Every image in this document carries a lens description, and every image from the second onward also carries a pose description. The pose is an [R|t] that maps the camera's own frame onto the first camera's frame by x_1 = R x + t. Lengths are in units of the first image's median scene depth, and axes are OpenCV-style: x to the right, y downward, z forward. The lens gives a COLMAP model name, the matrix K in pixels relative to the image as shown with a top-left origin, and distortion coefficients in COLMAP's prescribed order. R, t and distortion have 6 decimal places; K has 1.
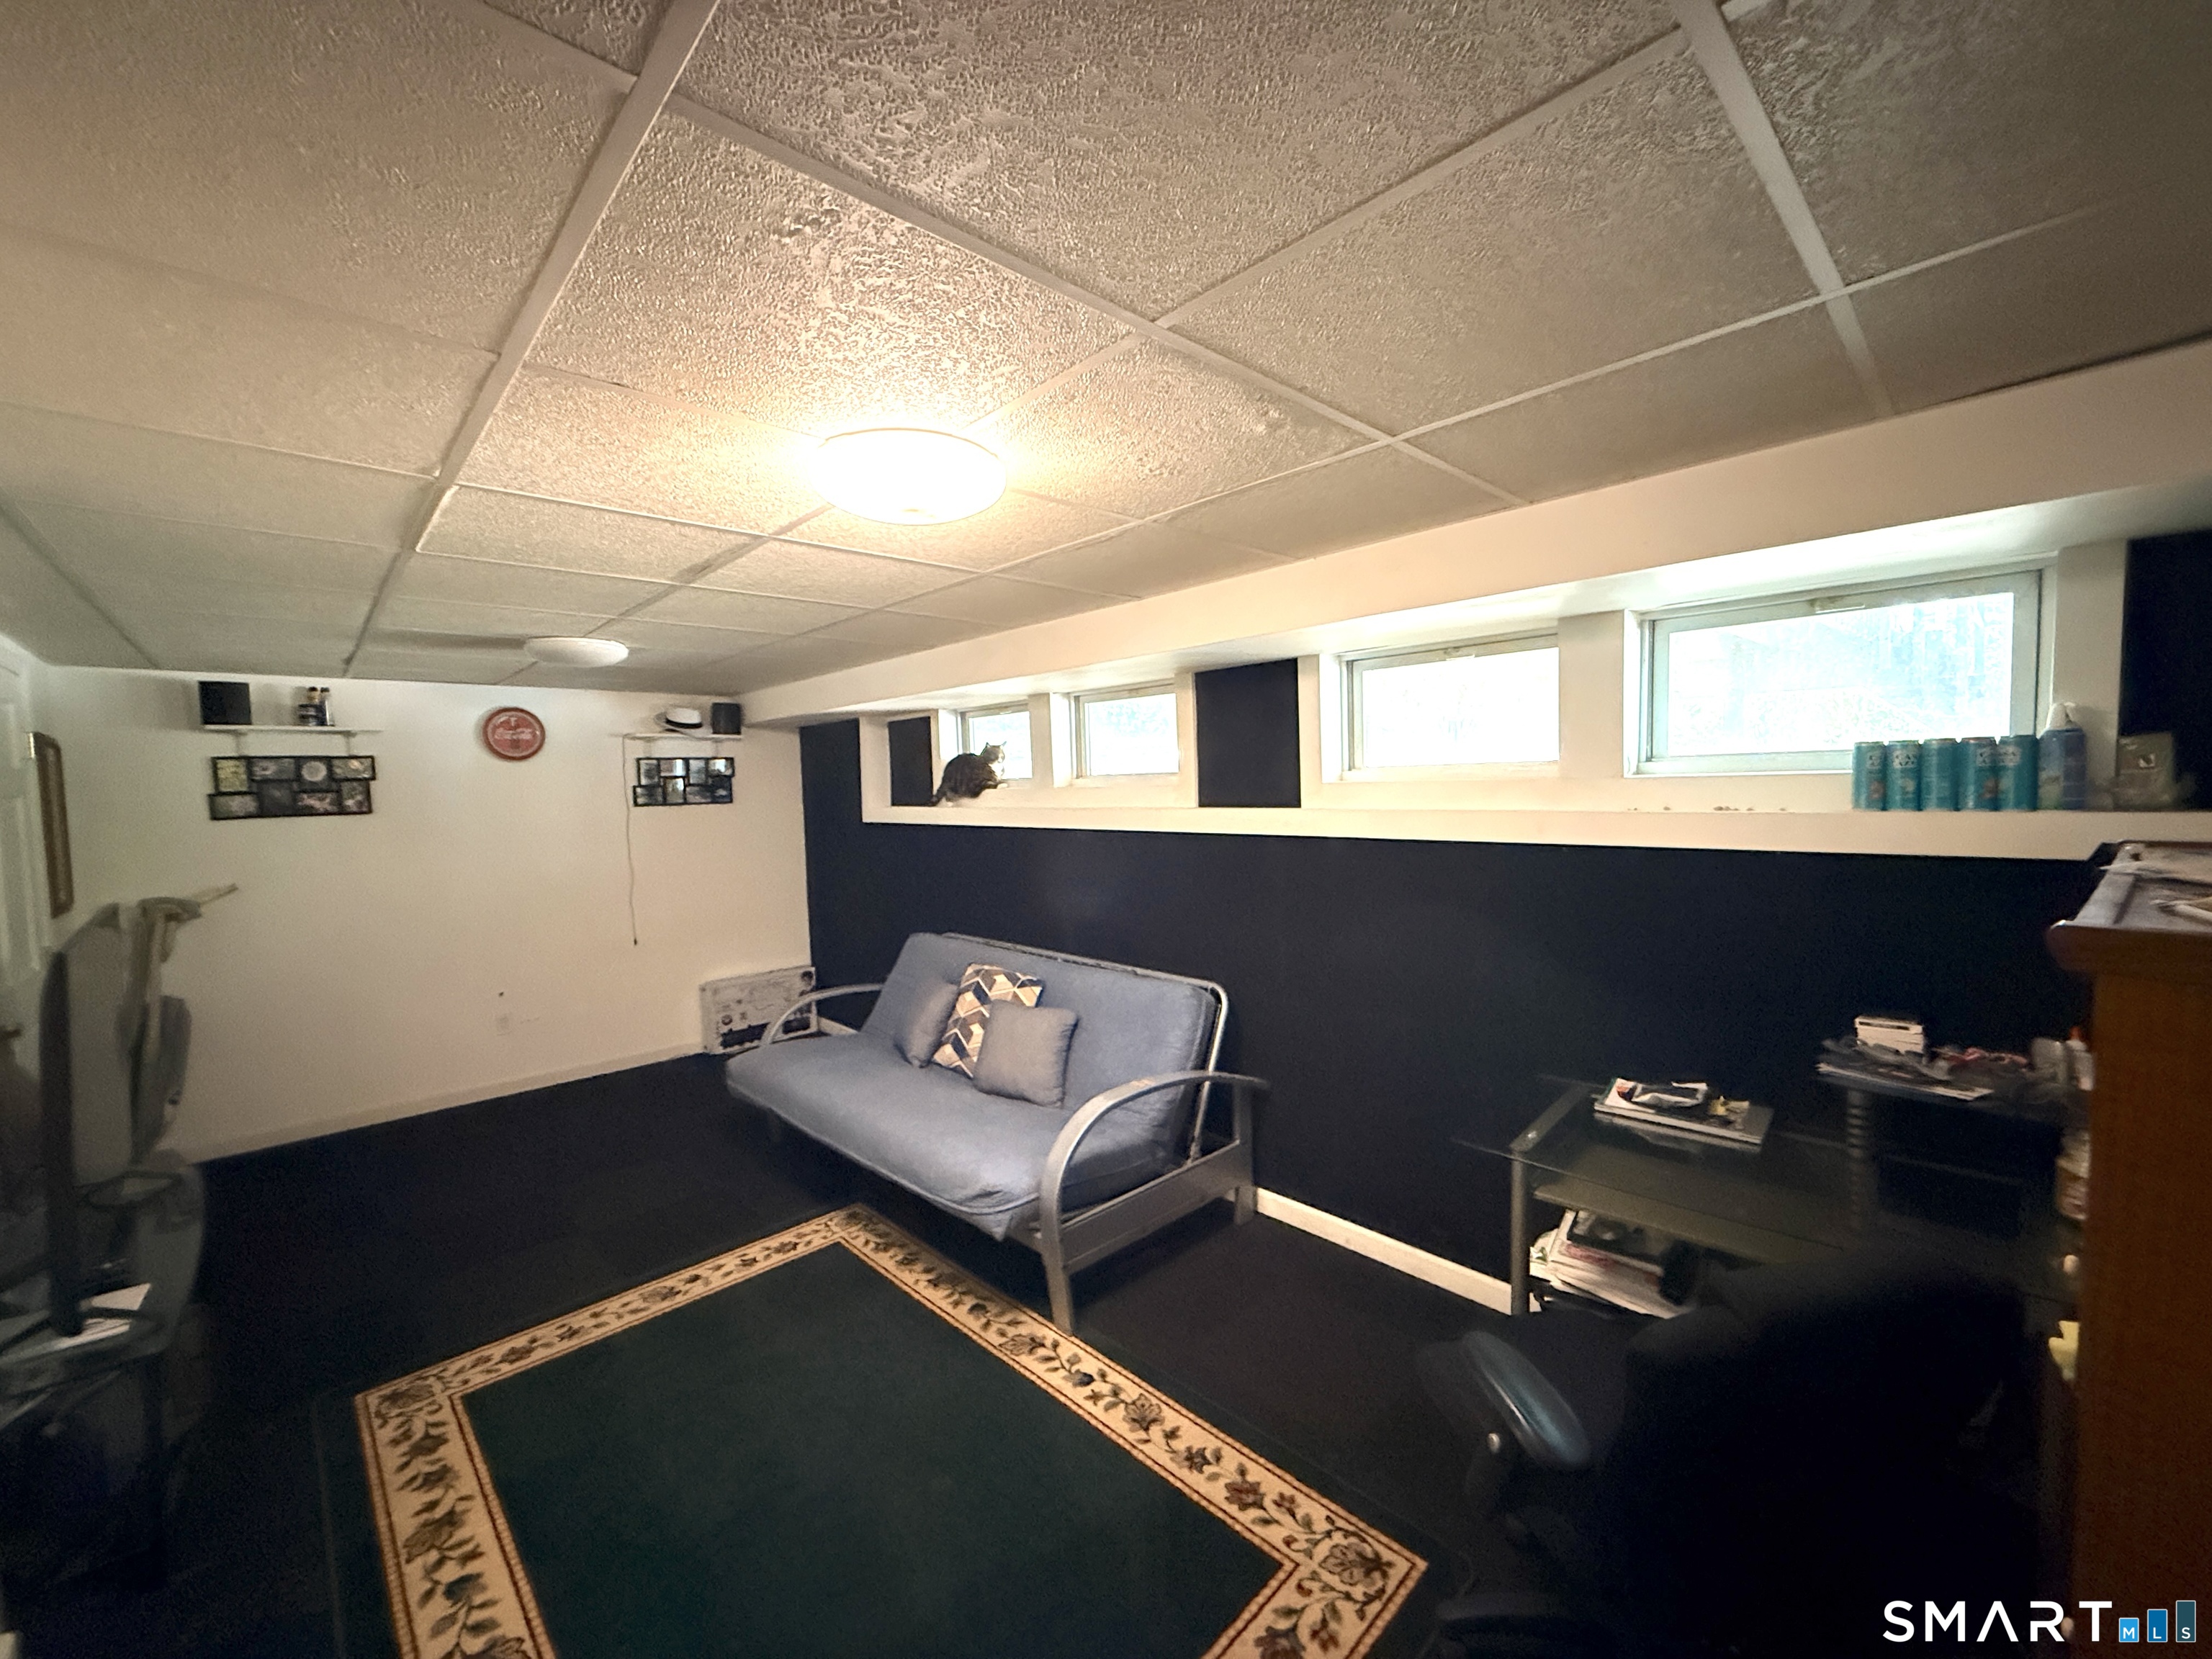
lens RADIAL K [[878.2, 0, 1099.5], [0, 878.2, 828.1], [0, 0, 1]] dist [-0.001248, 0.001250]
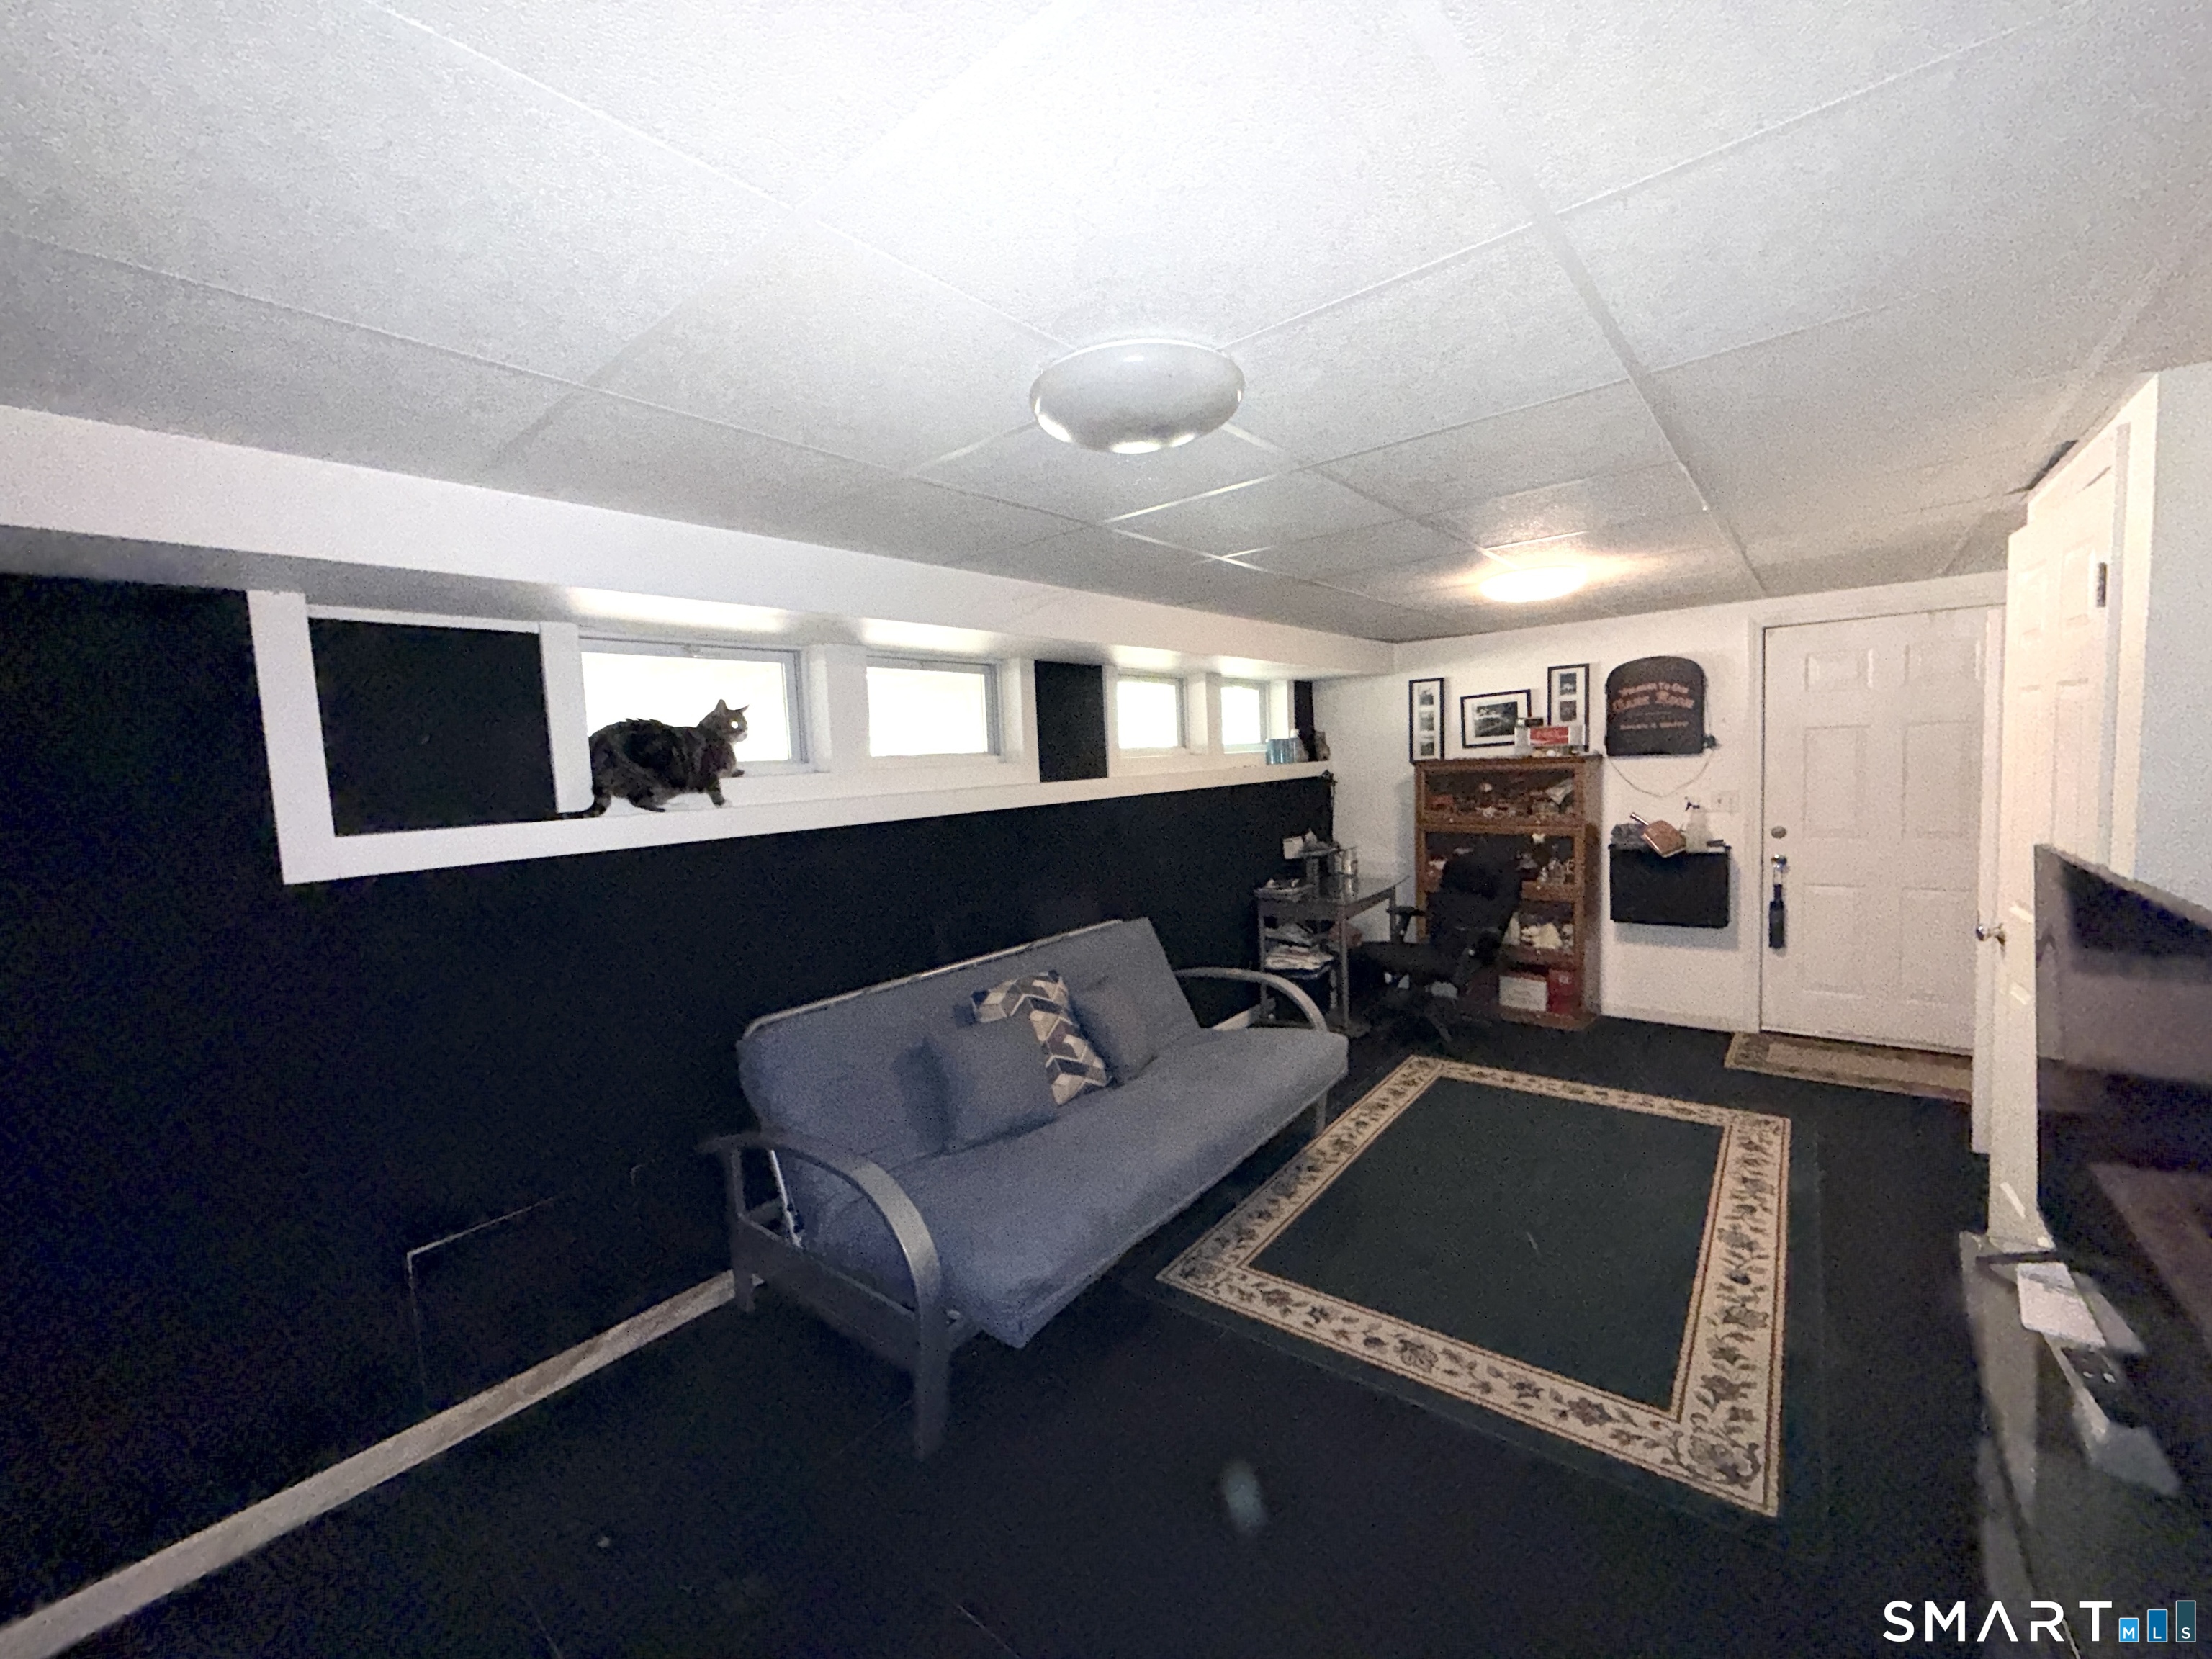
lens RADIAL K [[878.2, 0, 1100.4], [0, 878.2, 830.0], [0, 0, 1]] dist [-0.001248, 0.001250]
pose [[-0.122857, -0.047671, 0.991279, -1.318506], [0.107899, 0.992283, 0.061092, -0.031451], [-0.986541, 0.114463, -0.116766, 1.405759]]
